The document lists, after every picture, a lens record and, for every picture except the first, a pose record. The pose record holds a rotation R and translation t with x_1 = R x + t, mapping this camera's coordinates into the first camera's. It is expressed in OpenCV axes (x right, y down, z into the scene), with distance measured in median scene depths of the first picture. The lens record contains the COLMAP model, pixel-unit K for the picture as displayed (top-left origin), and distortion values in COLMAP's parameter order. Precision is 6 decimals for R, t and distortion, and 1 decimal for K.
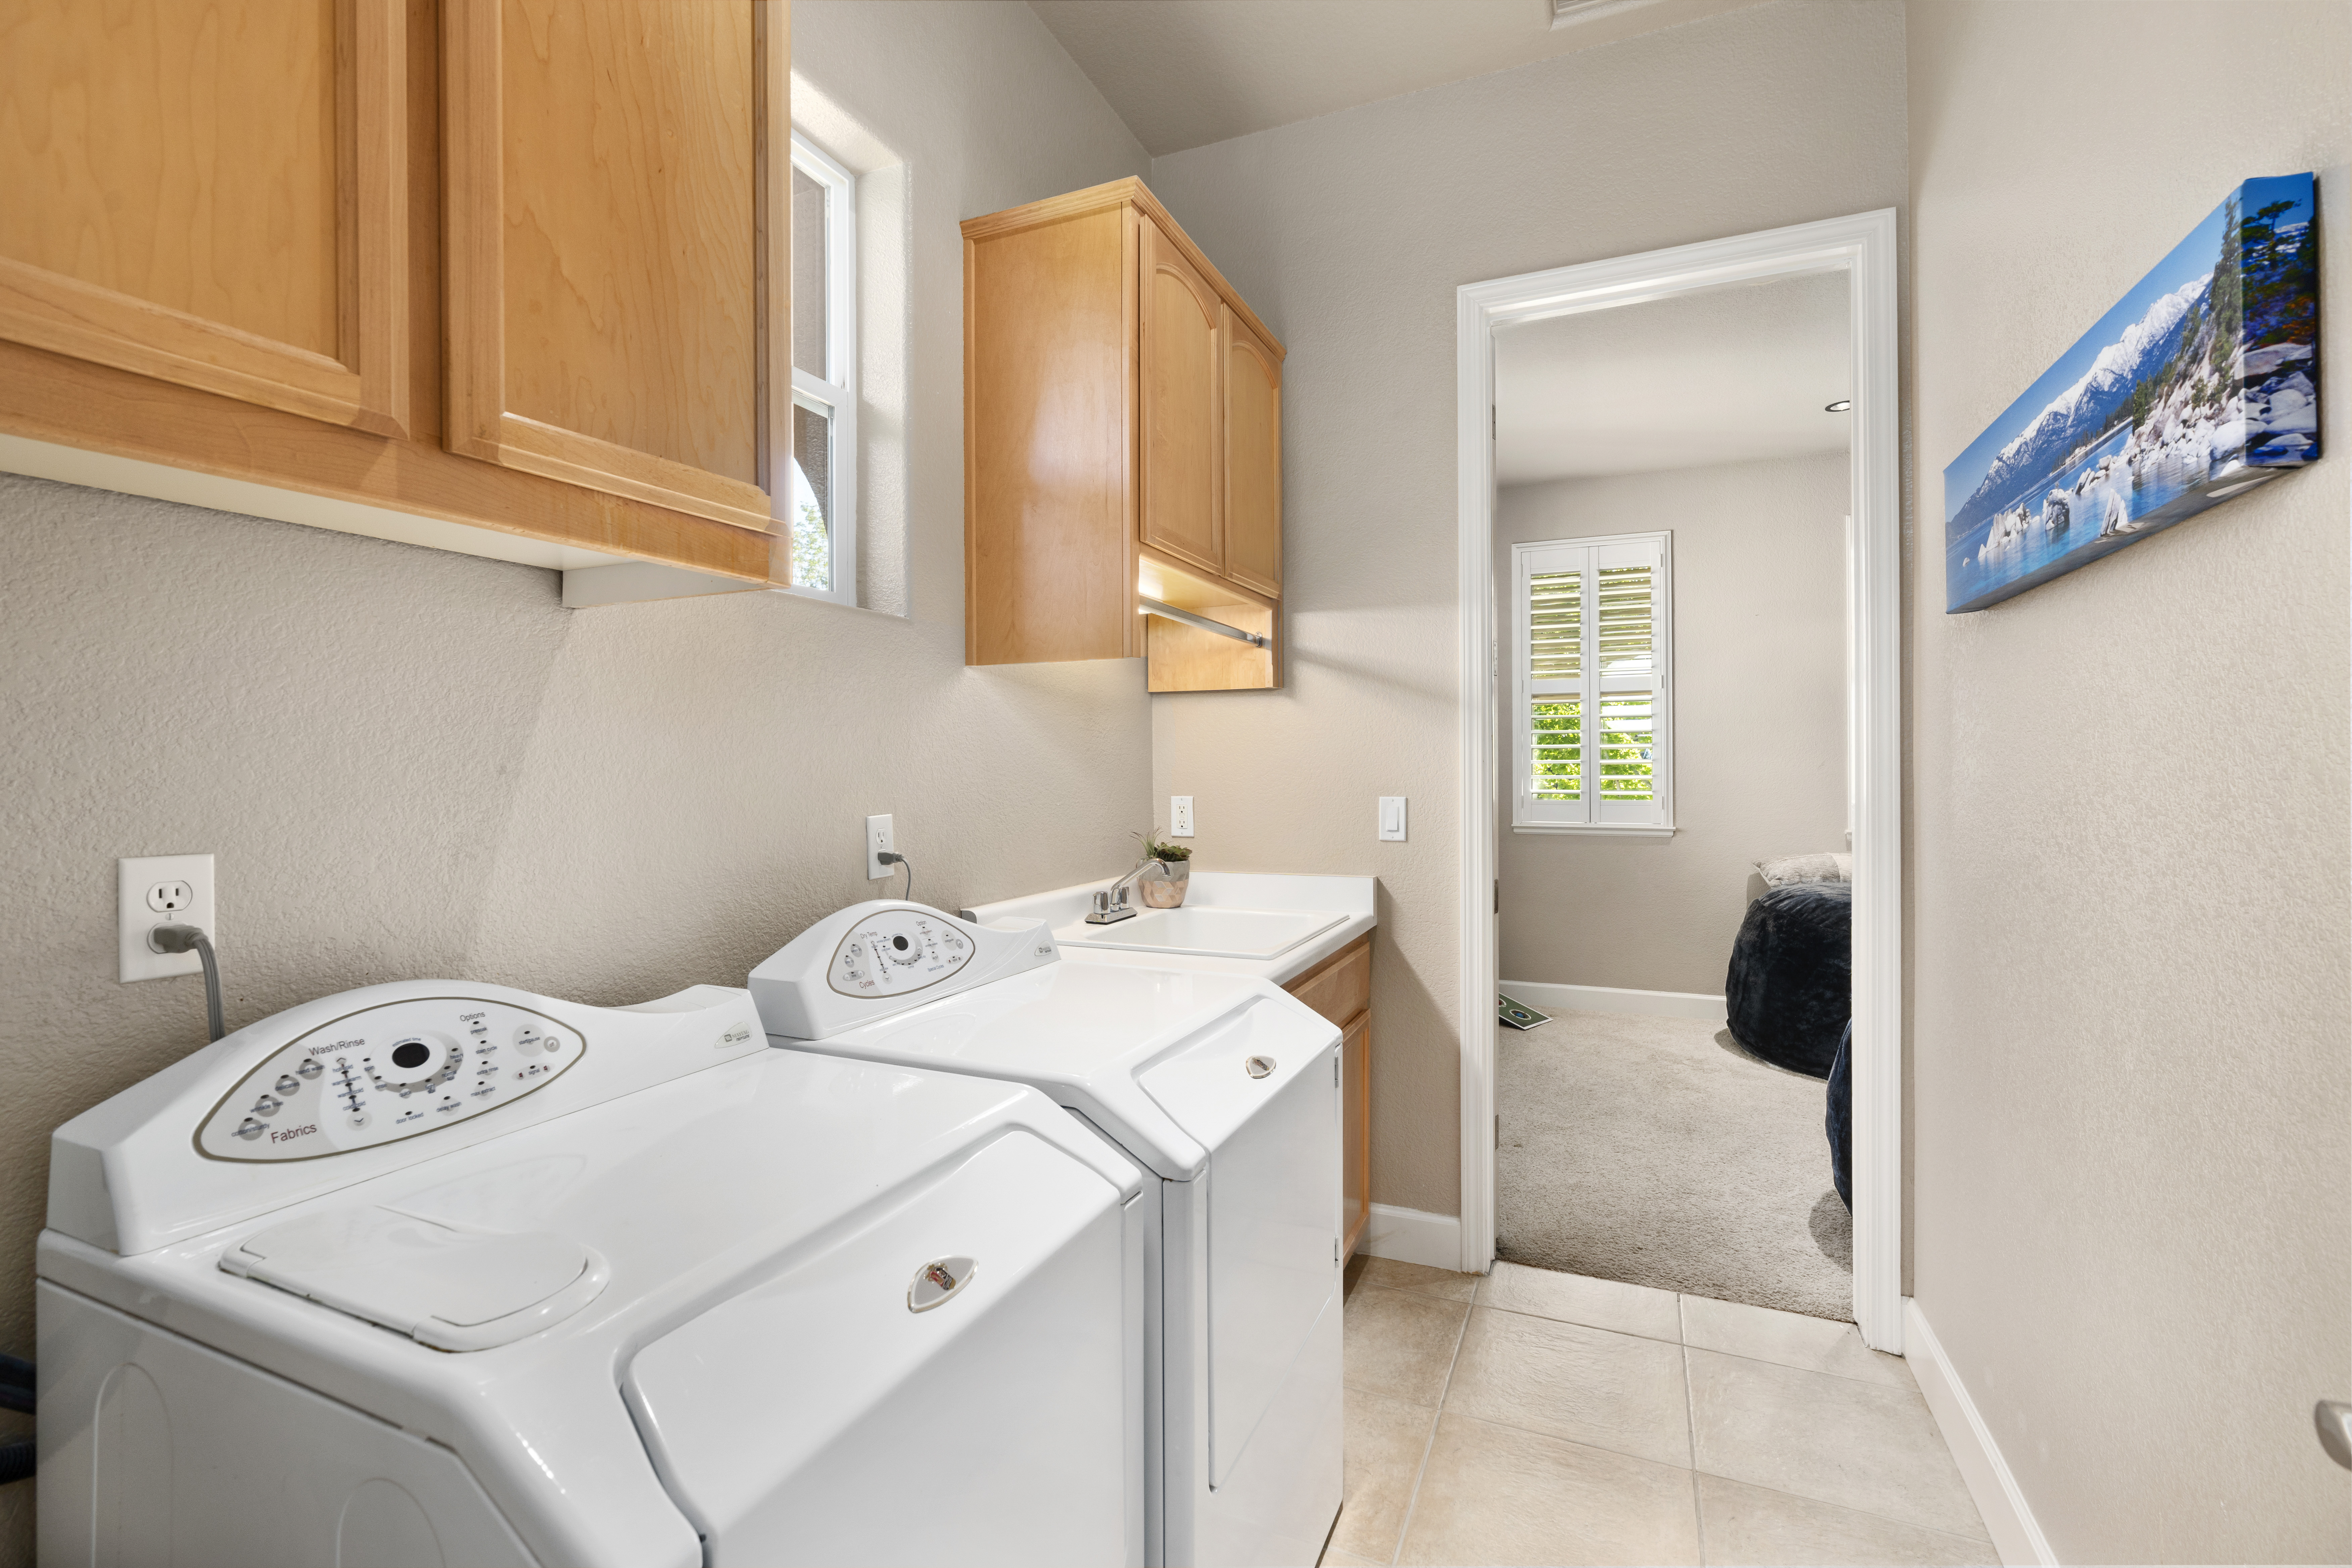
lens RADIAL K [[1067.4, 0, 1176.0], [0, 1067.4, 784.0], [0, 0, 1]] dist [0.000992, -0.000103]
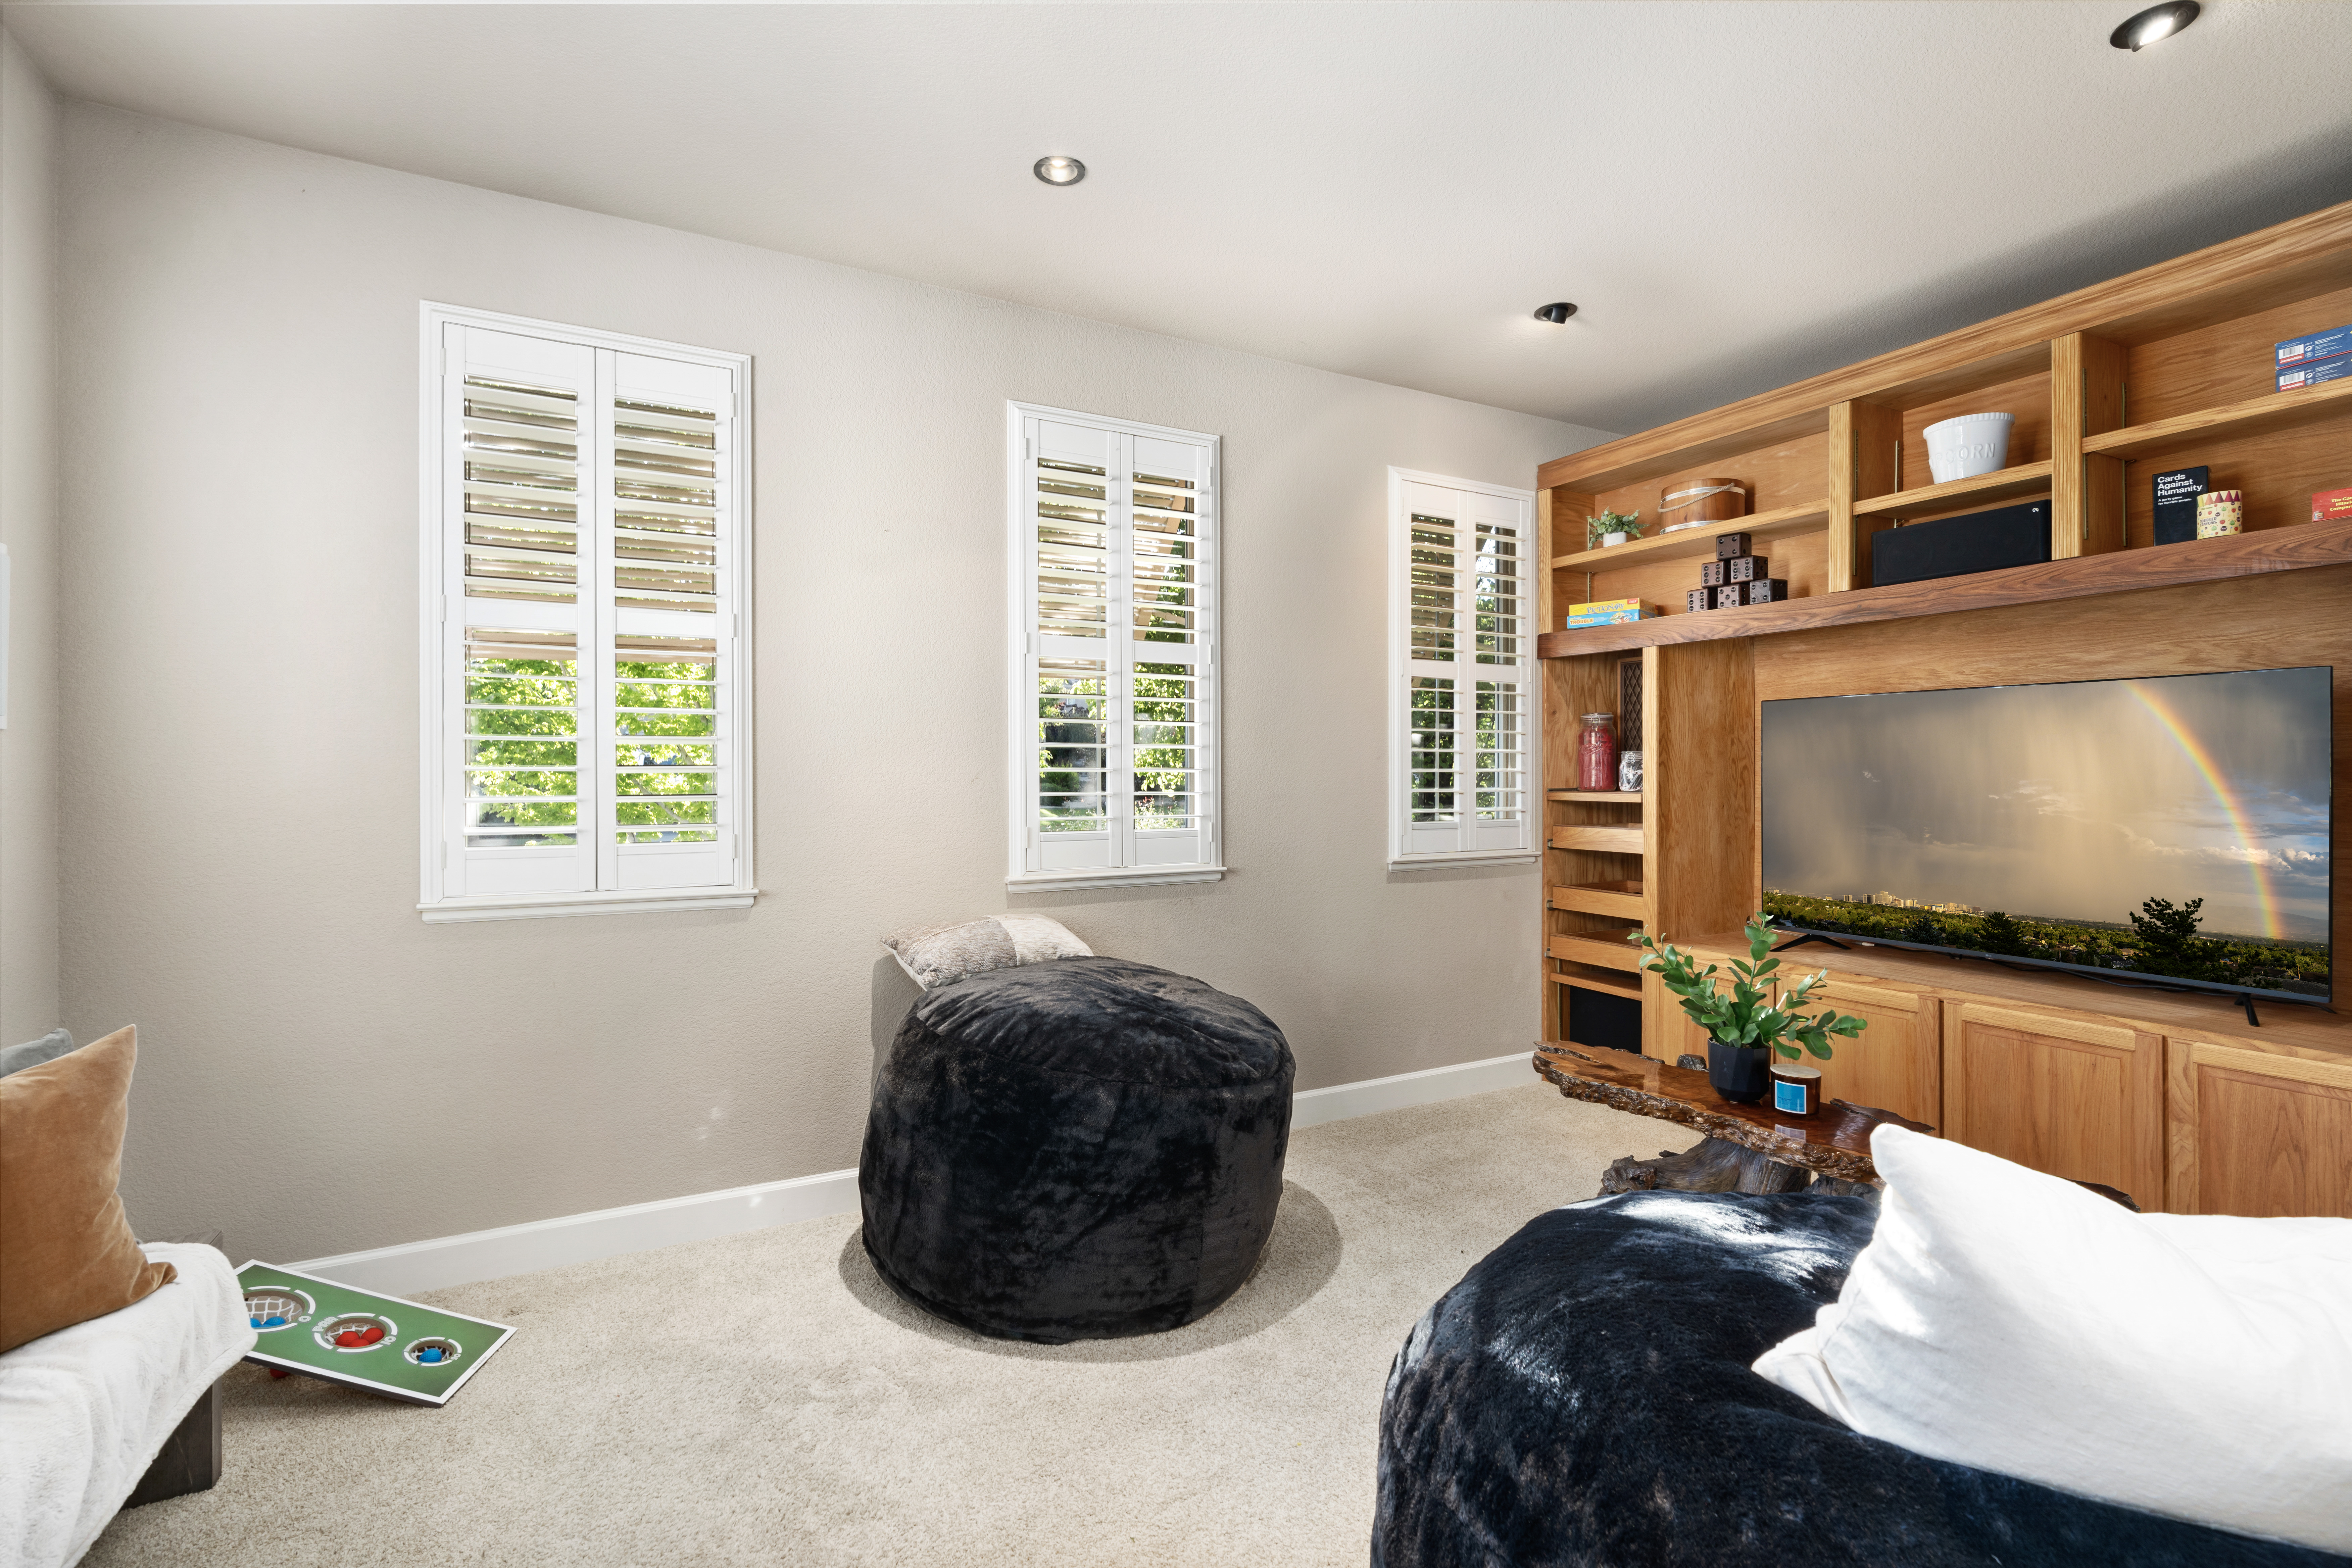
lens RADIAL K [[1067.4, 0, 1176.0], [0, 1067.4, 784.0], [0, 0, 1]] dist [0.000992, -0.000103]
pose [[0.630973, 0.000132, 0.775805, 0.197548], [0.004902, 0.999979, -0.004157, -0.012718], [-0.775789, 0.006425, 0.630959, 0.549233]]
